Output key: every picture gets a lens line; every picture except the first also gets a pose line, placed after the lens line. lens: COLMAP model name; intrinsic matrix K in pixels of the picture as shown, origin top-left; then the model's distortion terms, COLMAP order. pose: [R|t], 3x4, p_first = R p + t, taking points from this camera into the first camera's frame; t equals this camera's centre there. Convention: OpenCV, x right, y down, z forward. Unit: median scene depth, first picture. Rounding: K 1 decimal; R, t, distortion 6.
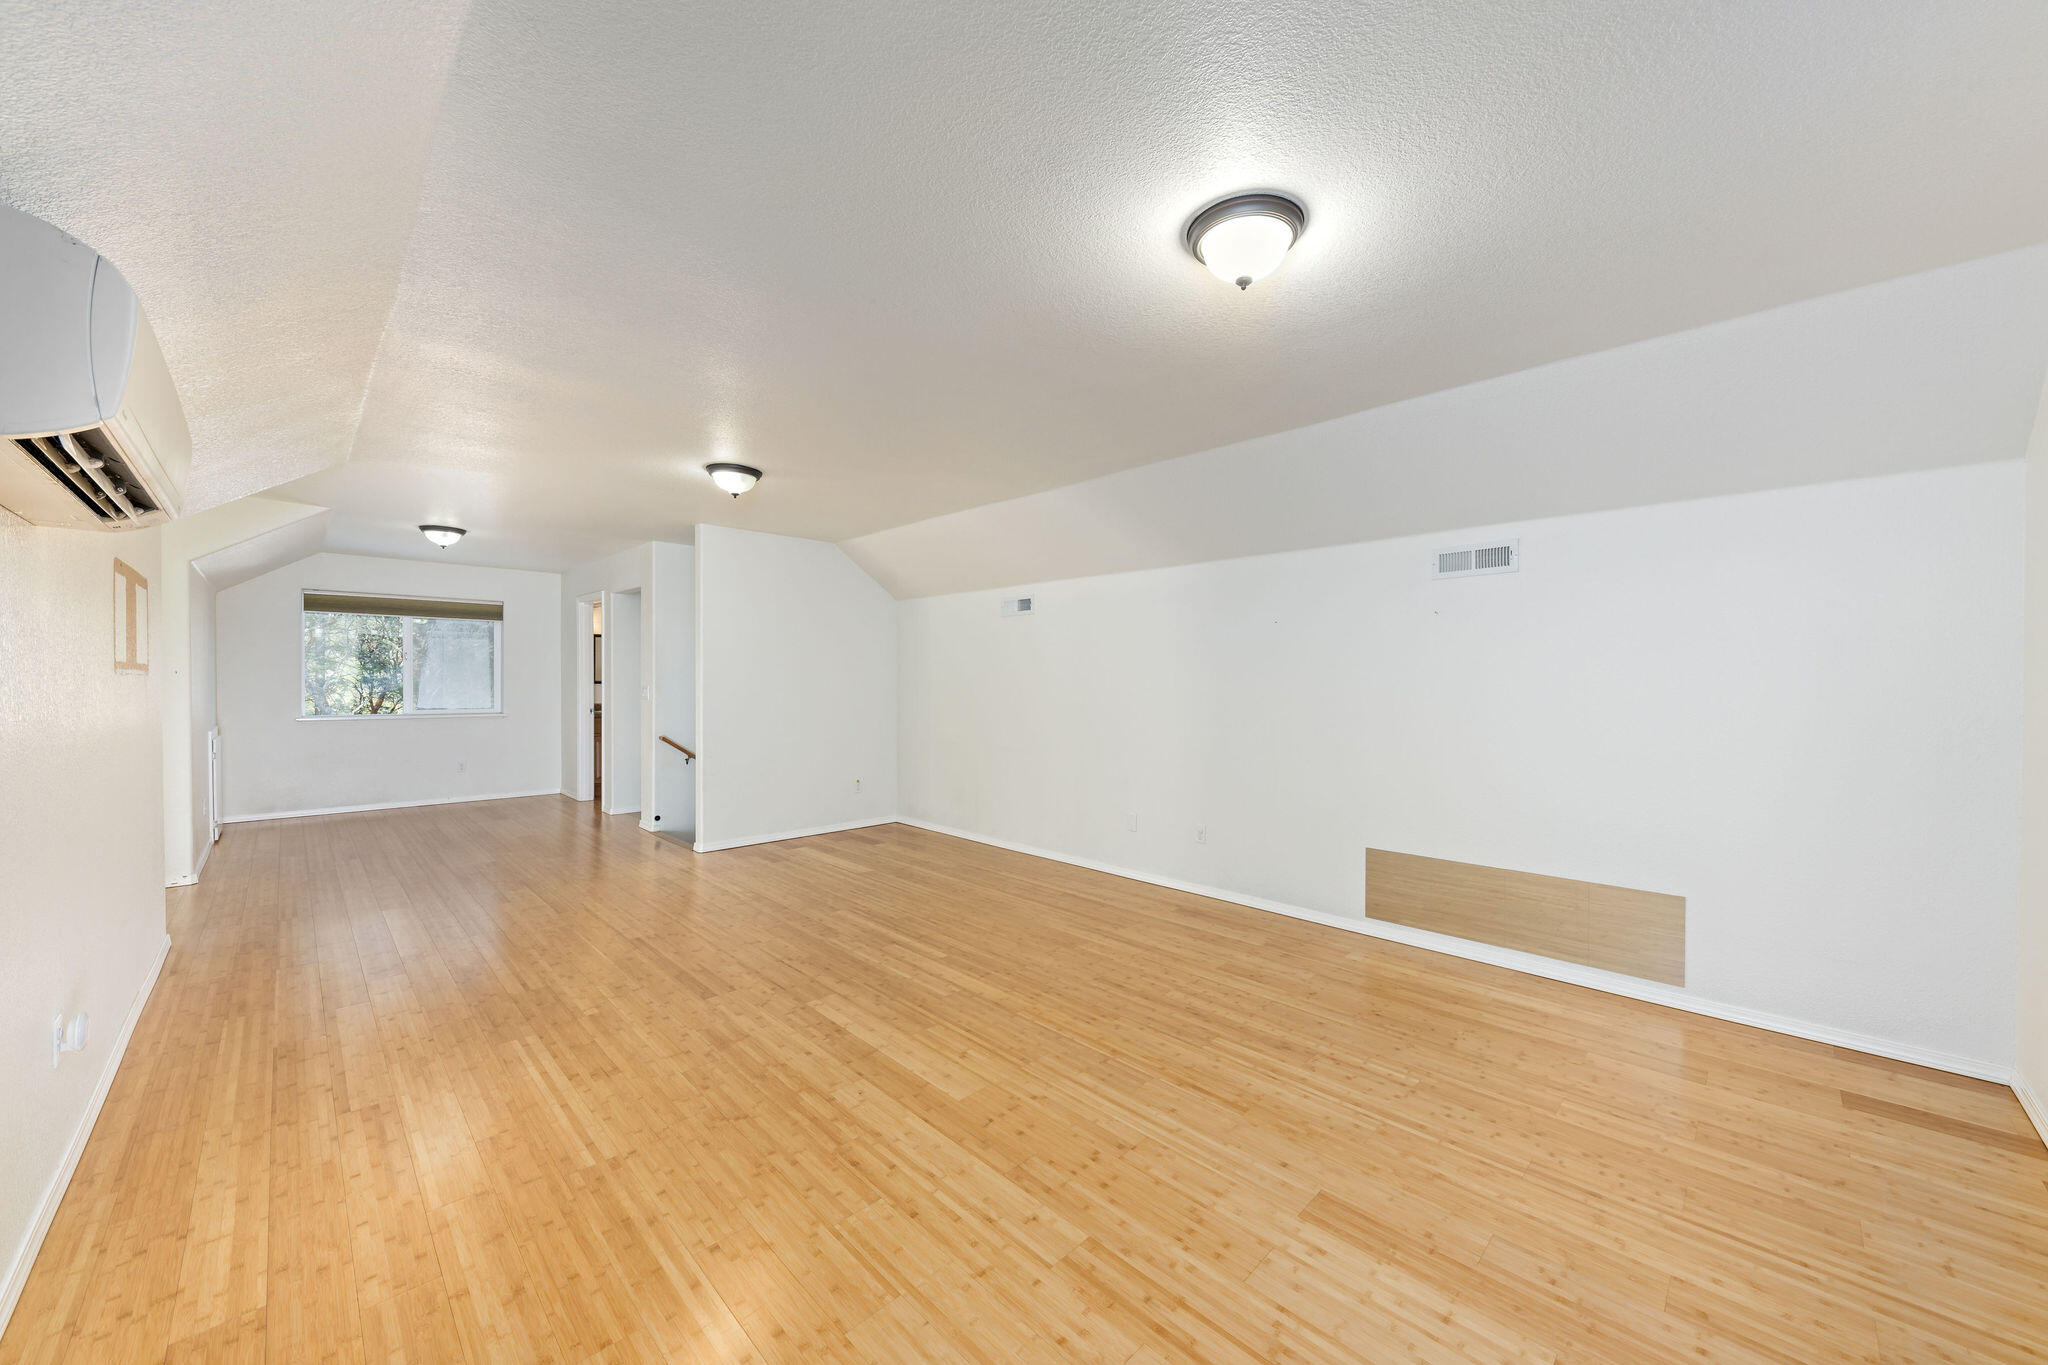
lens RADIAL K [[747.5, 0, 1035.6], [0, 747.5, 672.8], [0, 0, 1]] dist [-0.001339, -0.000780]
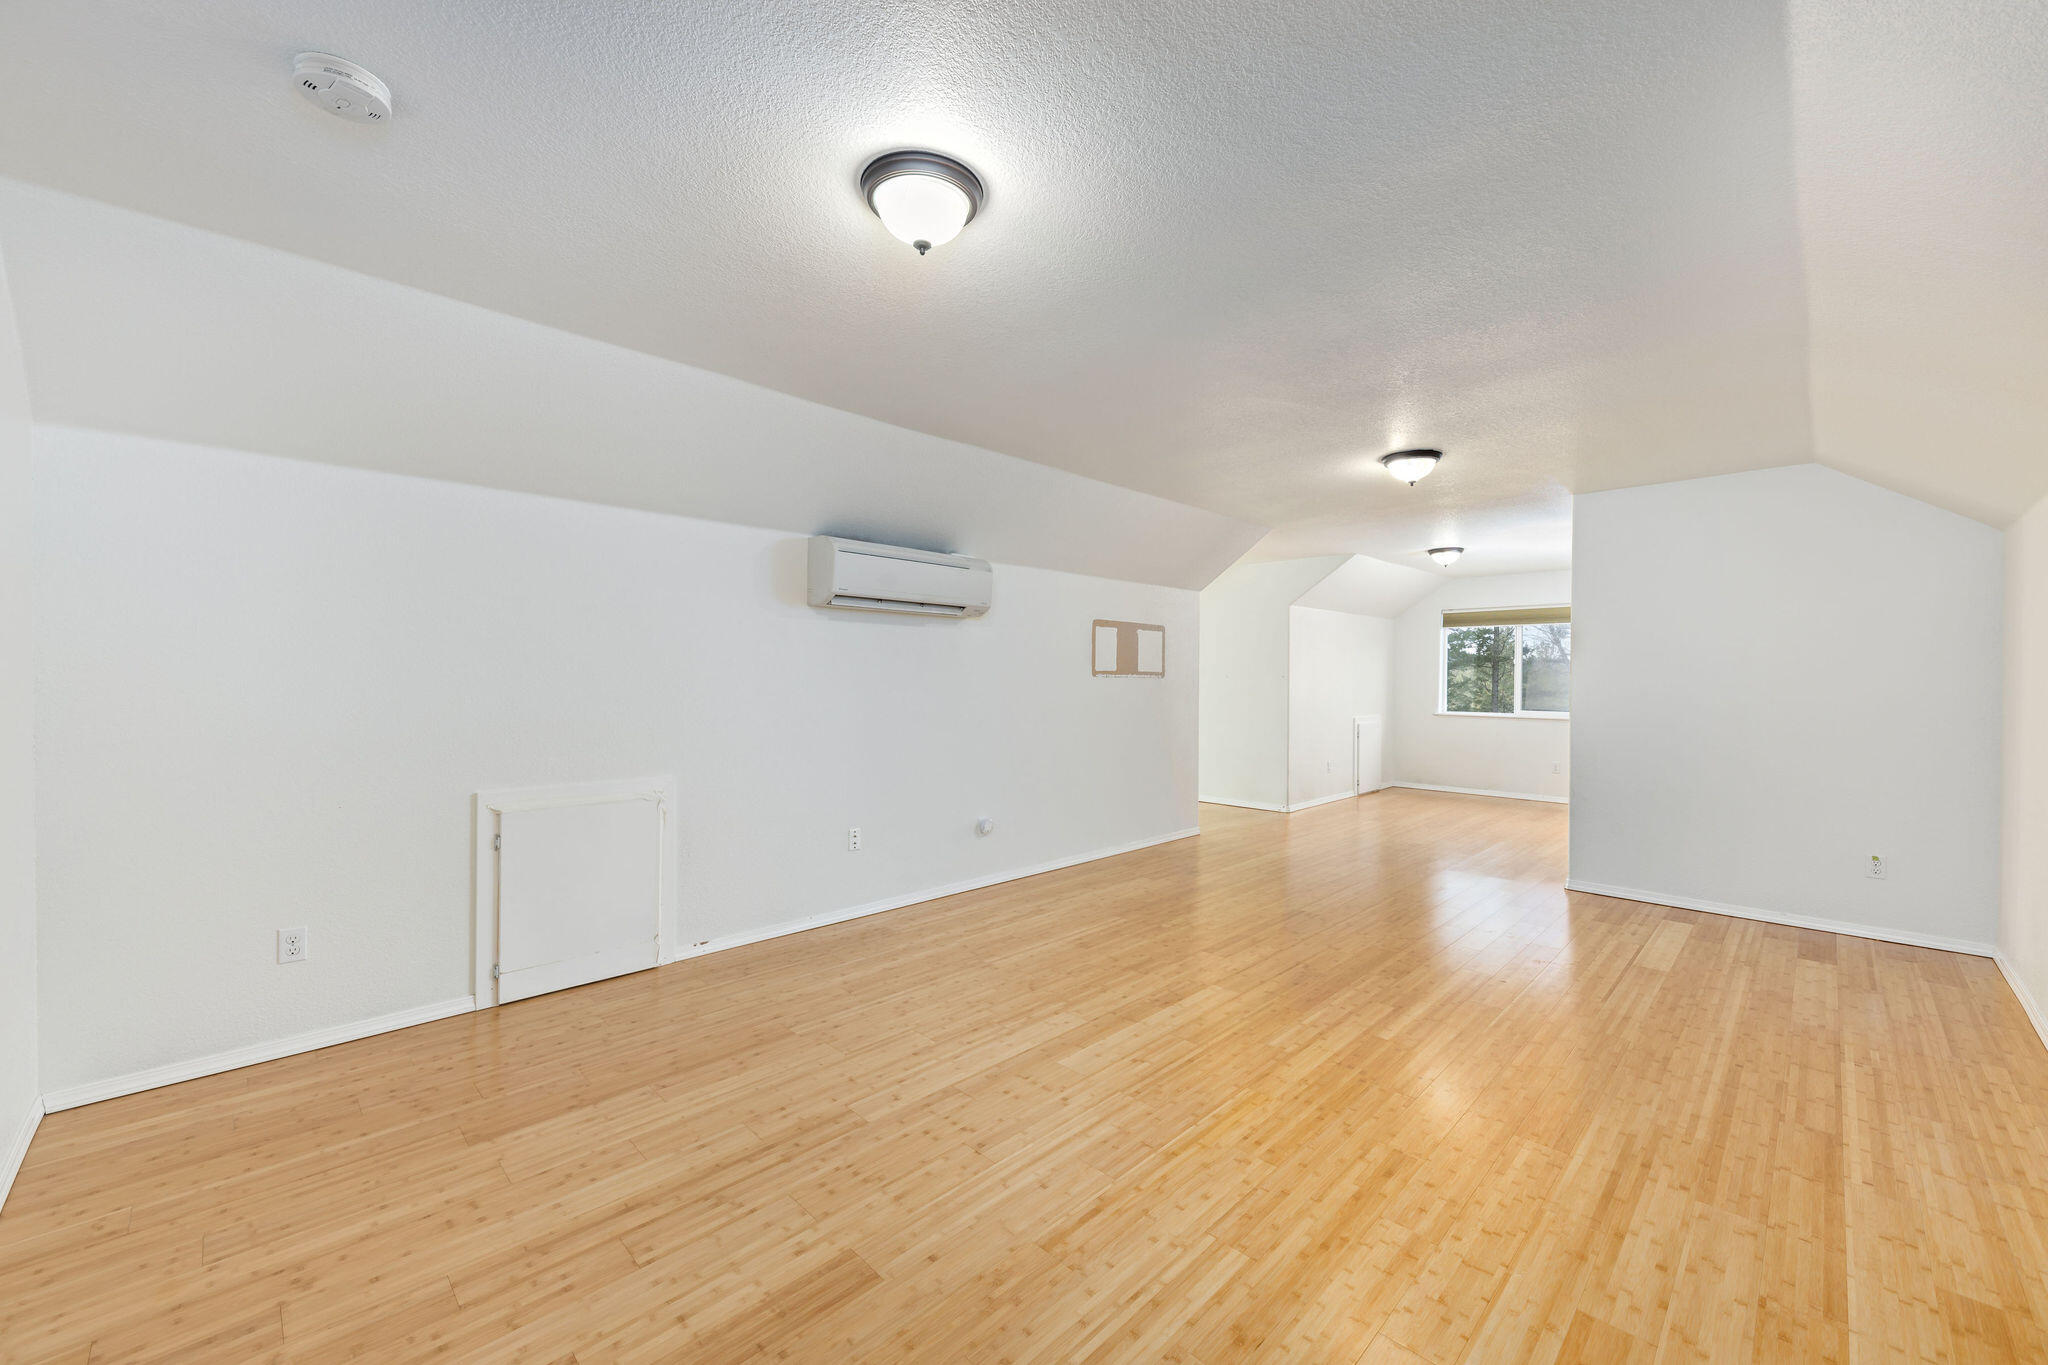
lens RADIAL K [[791.1, 0, 1029.3], [0, 791.1, 686.9], [0, 0, 1]] dist [-0.000791, -0.000617]
pose [[-0.007765, 0.008395, -0.999935, 0.973654], [0.002936, 0.999961, 0.008372, 0.014114], [0.999966, -0.002870, -0.007790, 0.903083]]
